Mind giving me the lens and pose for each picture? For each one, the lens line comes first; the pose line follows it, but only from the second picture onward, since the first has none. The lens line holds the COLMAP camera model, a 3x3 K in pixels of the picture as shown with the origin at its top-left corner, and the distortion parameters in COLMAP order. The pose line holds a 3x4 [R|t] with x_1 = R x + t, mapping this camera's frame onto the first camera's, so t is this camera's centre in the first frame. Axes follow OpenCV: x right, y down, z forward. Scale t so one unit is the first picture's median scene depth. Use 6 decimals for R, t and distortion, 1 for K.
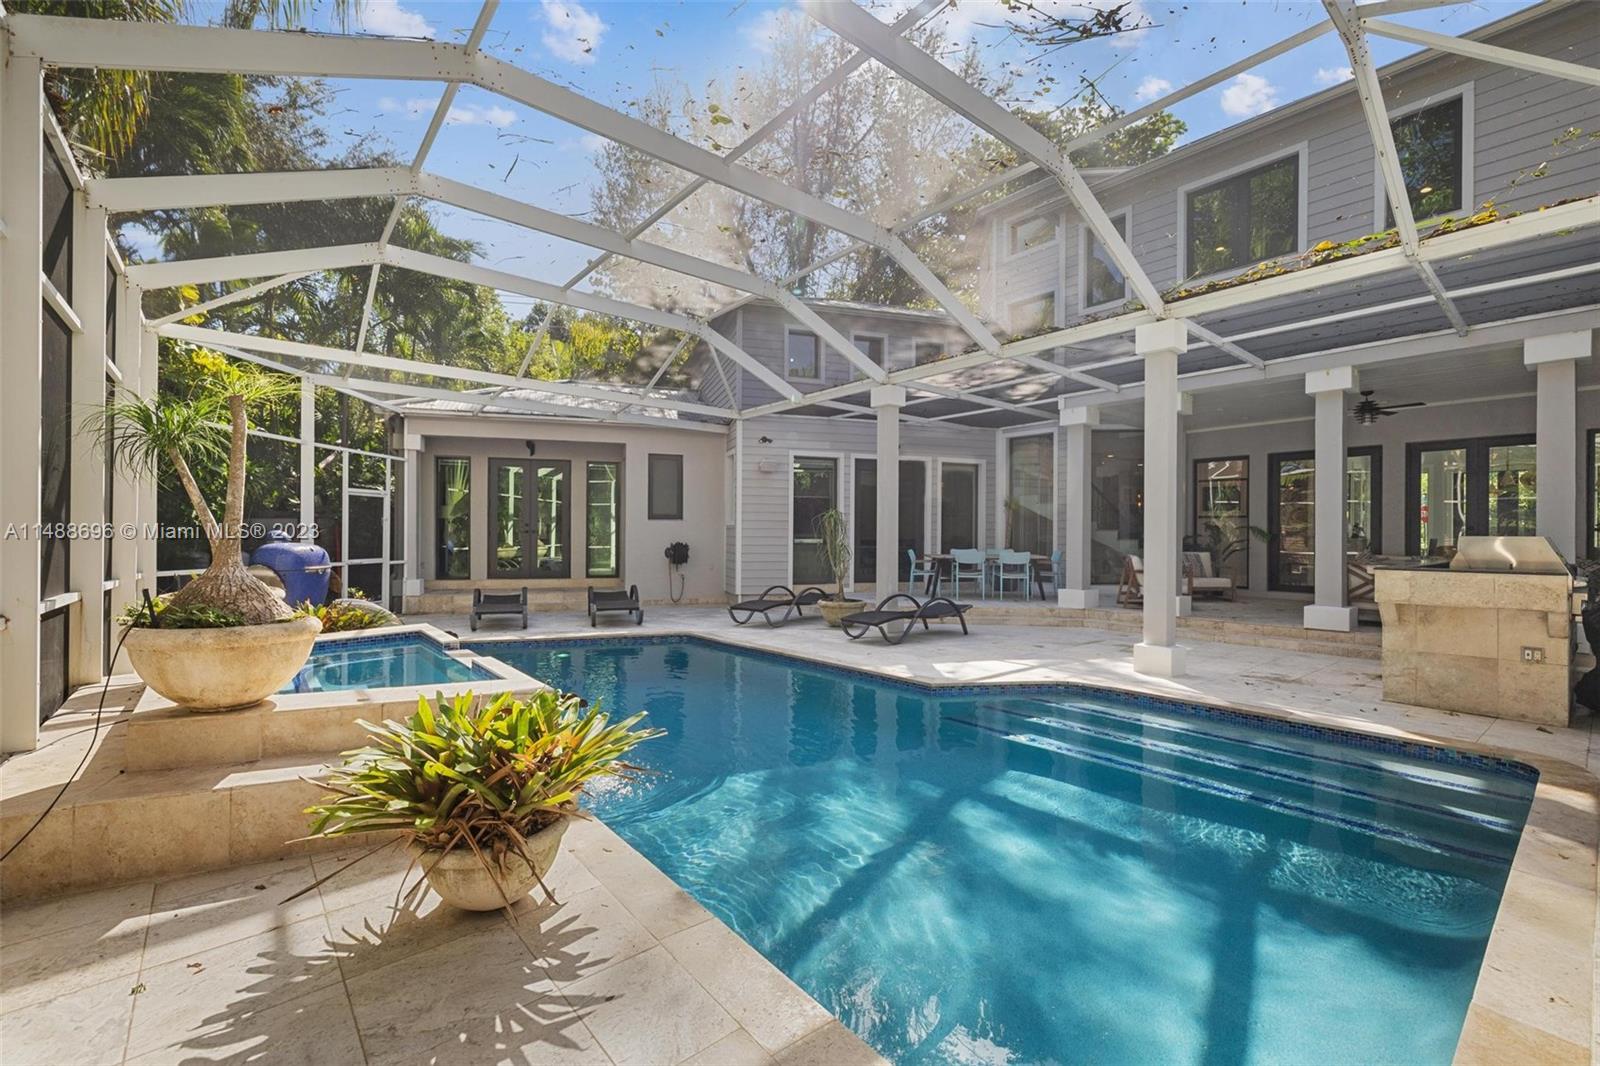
lens RADIAL K [[690.6, 0, 797.3], [0, 690.6, 537.2], [0, 0, 1]] dist [0.002023, -0.000106]
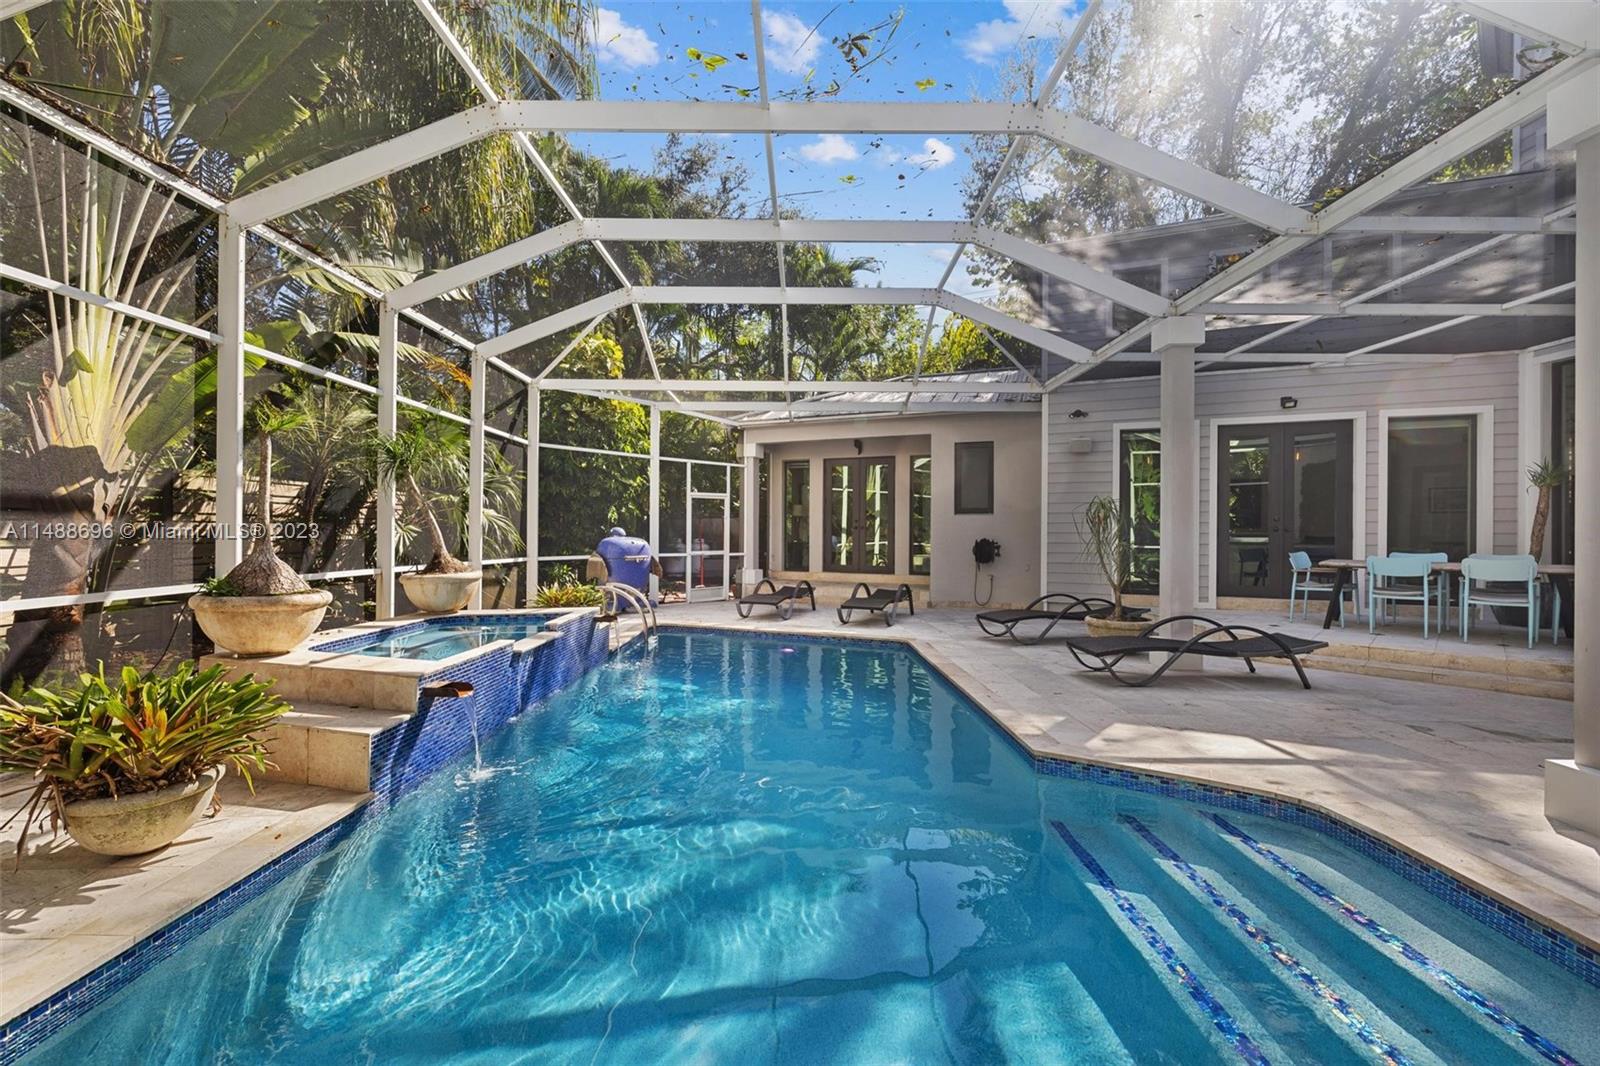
lens RADIAL K [[690.6, 0, 796.2], [0, 690.6, 519.0], [0, 0, 1]] dist [0.002023, -0.000106]
pose [[0.760697, -0.012824, -0.648981, 0.254453], [-0.001170, 0.999776, -0.021127, 0.000873], [0.649106, 0.016831, 0.760512, 0.185297]]
